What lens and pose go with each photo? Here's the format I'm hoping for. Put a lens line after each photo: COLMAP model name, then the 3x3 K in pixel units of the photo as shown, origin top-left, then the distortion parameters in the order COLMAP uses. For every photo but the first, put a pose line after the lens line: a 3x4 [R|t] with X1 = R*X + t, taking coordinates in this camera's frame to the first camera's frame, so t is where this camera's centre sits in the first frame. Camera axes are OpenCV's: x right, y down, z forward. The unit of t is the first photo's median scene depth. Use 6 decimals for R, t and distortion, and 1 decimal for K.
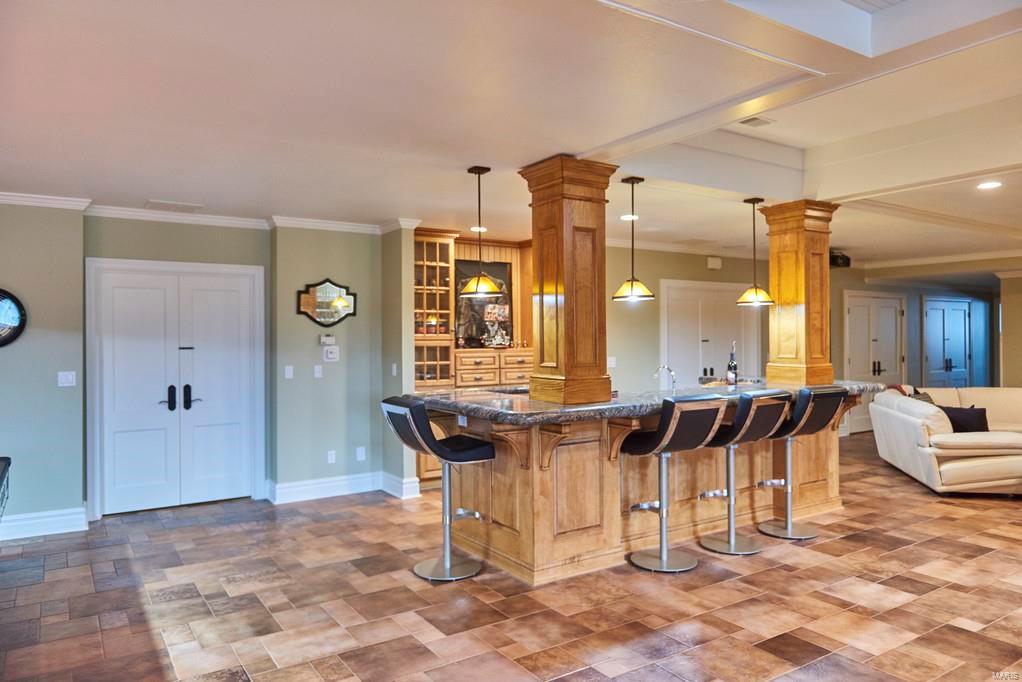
lens RADIAL K [[694.5, 0, 513.6], [0, 694.5, 337.2], [0, 0, 1]] dist [-0.003244, -0.002123]
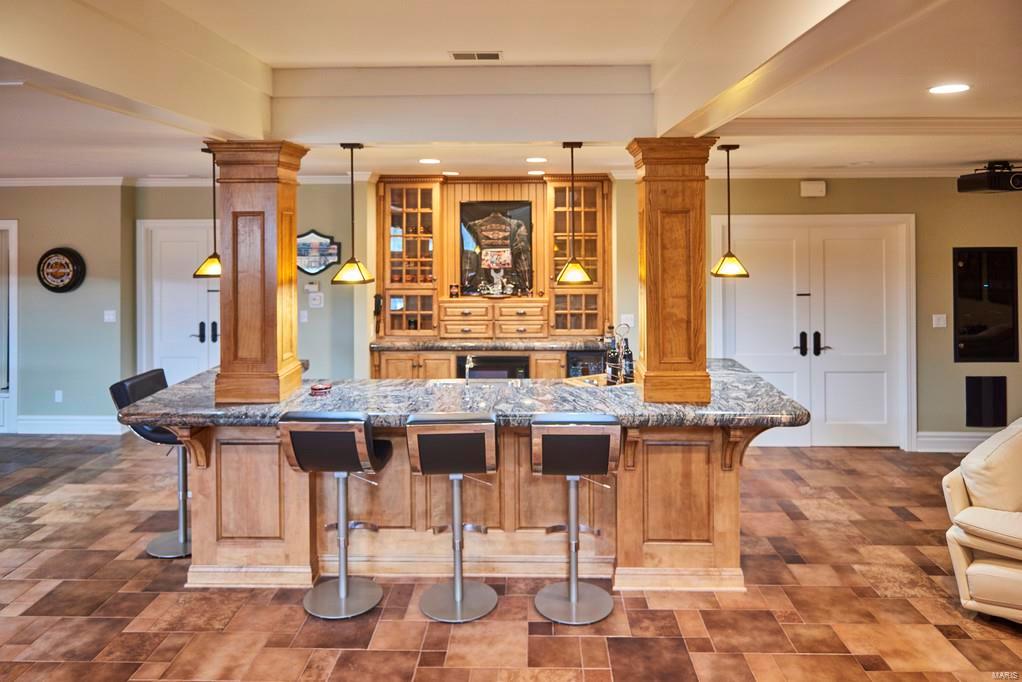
lens RADIAL K [[712.8, 0, 512.7], [0, 712.8, 221.7], [0, 0, 1]] dist [0.001099, -0.000949]
pose [[0.818718, -0.001987, -0.574193, 0.912612], [0.000024, 0.999994, -0.003426, -0.138156], [0.574196, 0.002791, 0.818713, 0.416686]]
